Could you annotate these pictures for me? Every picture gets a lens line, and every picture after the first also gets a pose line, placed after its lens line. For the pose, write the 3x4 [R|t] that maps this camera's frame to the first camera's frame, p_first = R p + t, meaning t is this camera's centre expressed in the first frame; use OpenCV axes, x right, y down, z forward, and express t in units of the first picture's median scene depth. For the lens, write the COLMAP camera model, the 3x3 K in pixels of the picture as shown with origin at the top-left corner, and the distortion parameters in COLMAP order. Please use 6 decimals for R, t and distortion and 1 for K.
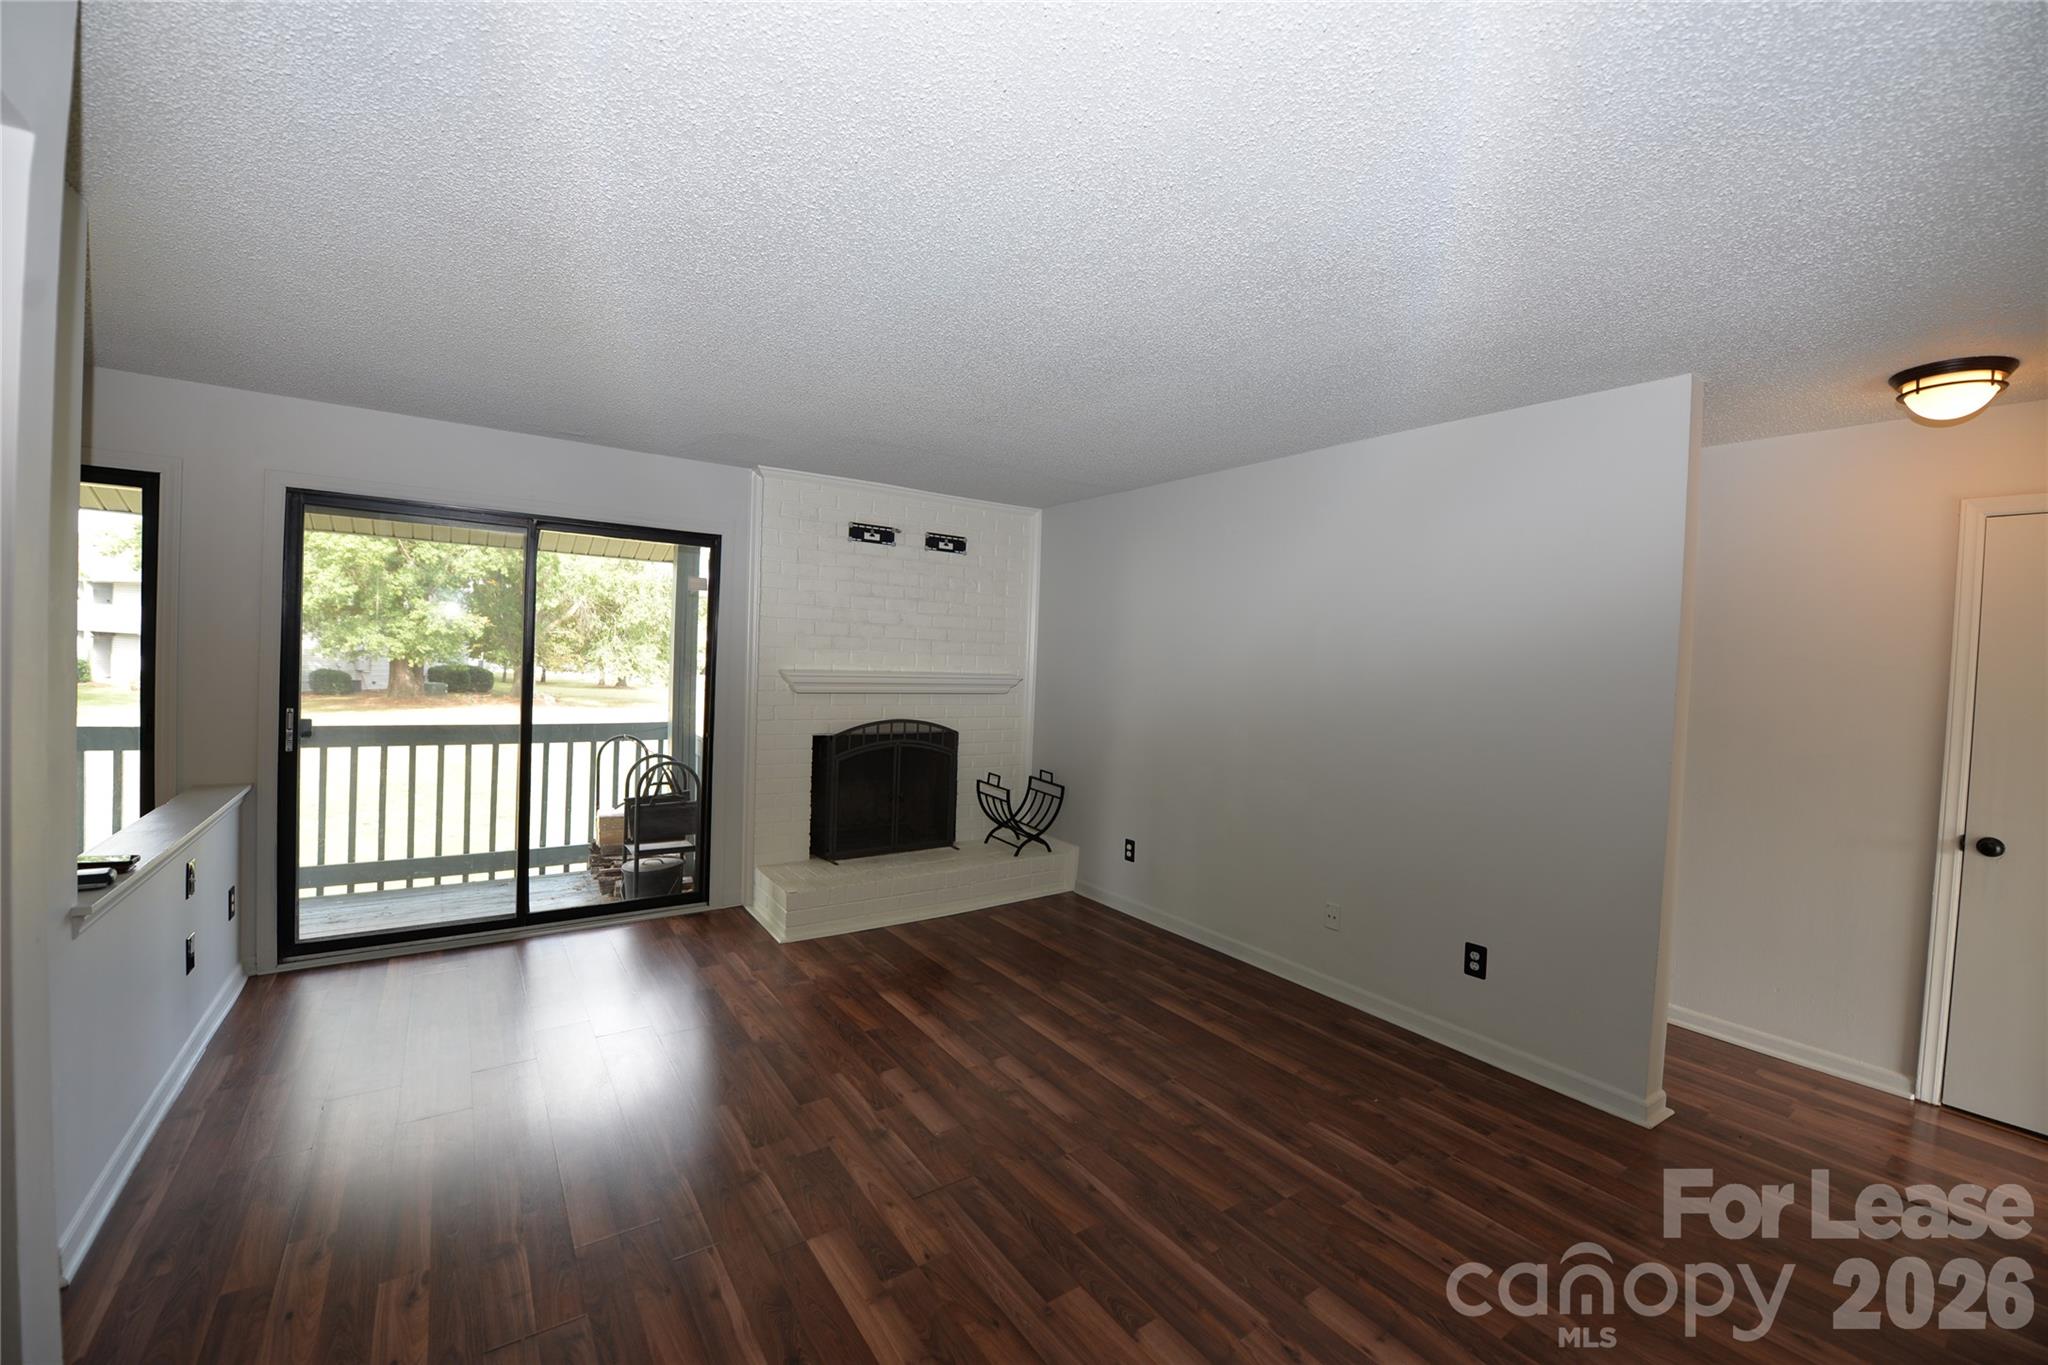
lens RADIAL K [[806.6, 0, 1013.2], [0, 806.6, 678.9], [0, 0, 1]] dist [-0.002368, -0.000186]
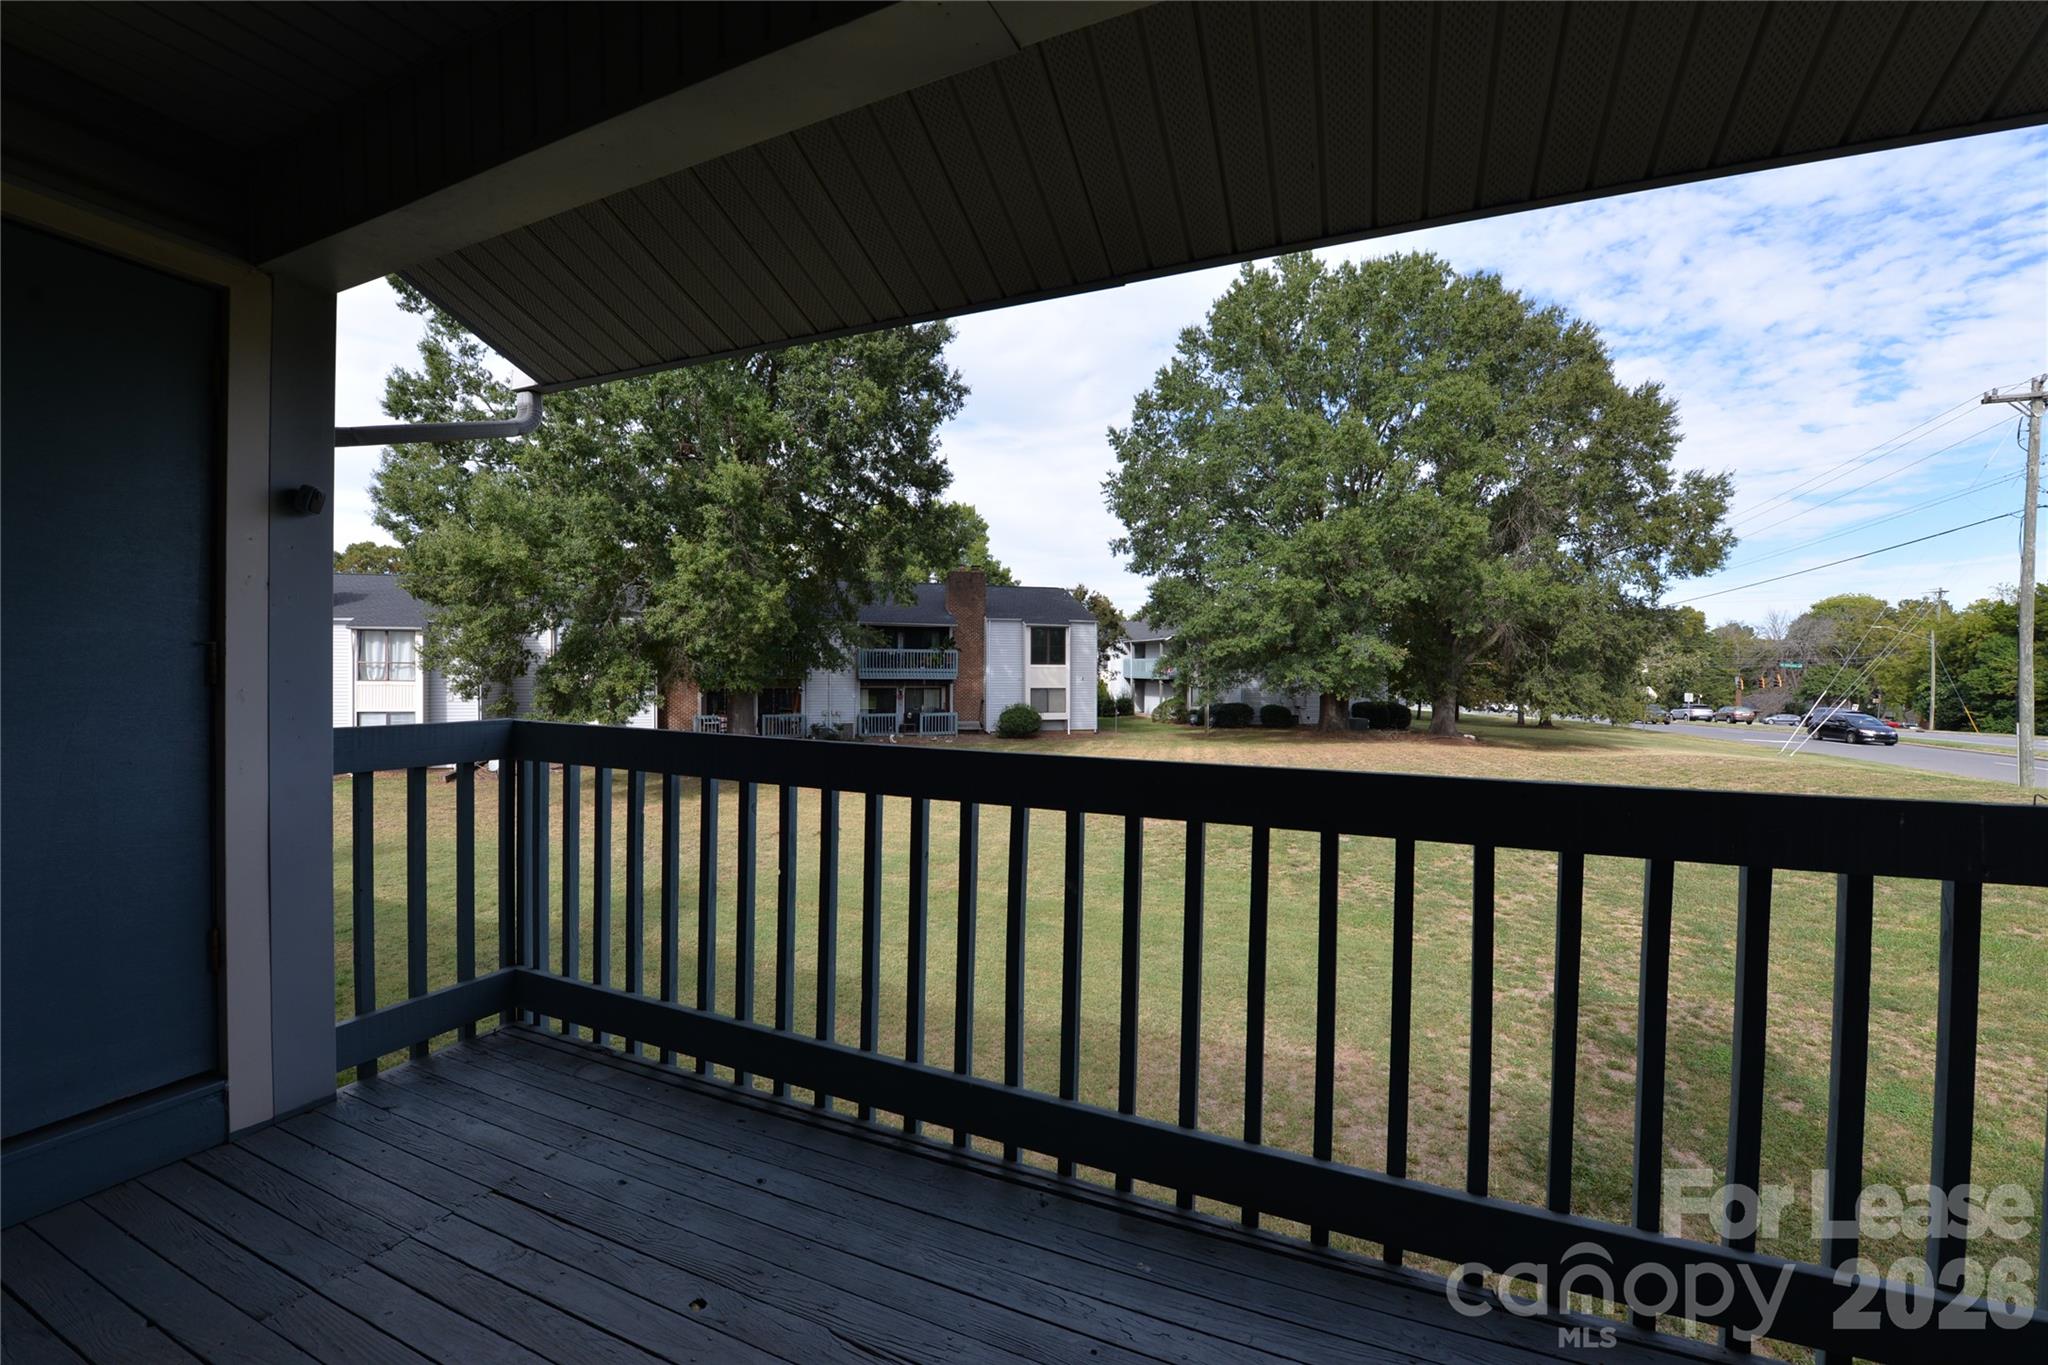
lens RADIAL K [[806.6, 0, 1008.5], [0, 806.6, 685.5], [0, 0, 1]] dist [-0.002368, -0.000186]
pose [[0.517950, -0.031022, -0.854848, -0.088086], [-0.005590, 0.999198, -0.039648, 0.007034], [0.855392, 0.025315, 0.517361, 0.111656]]
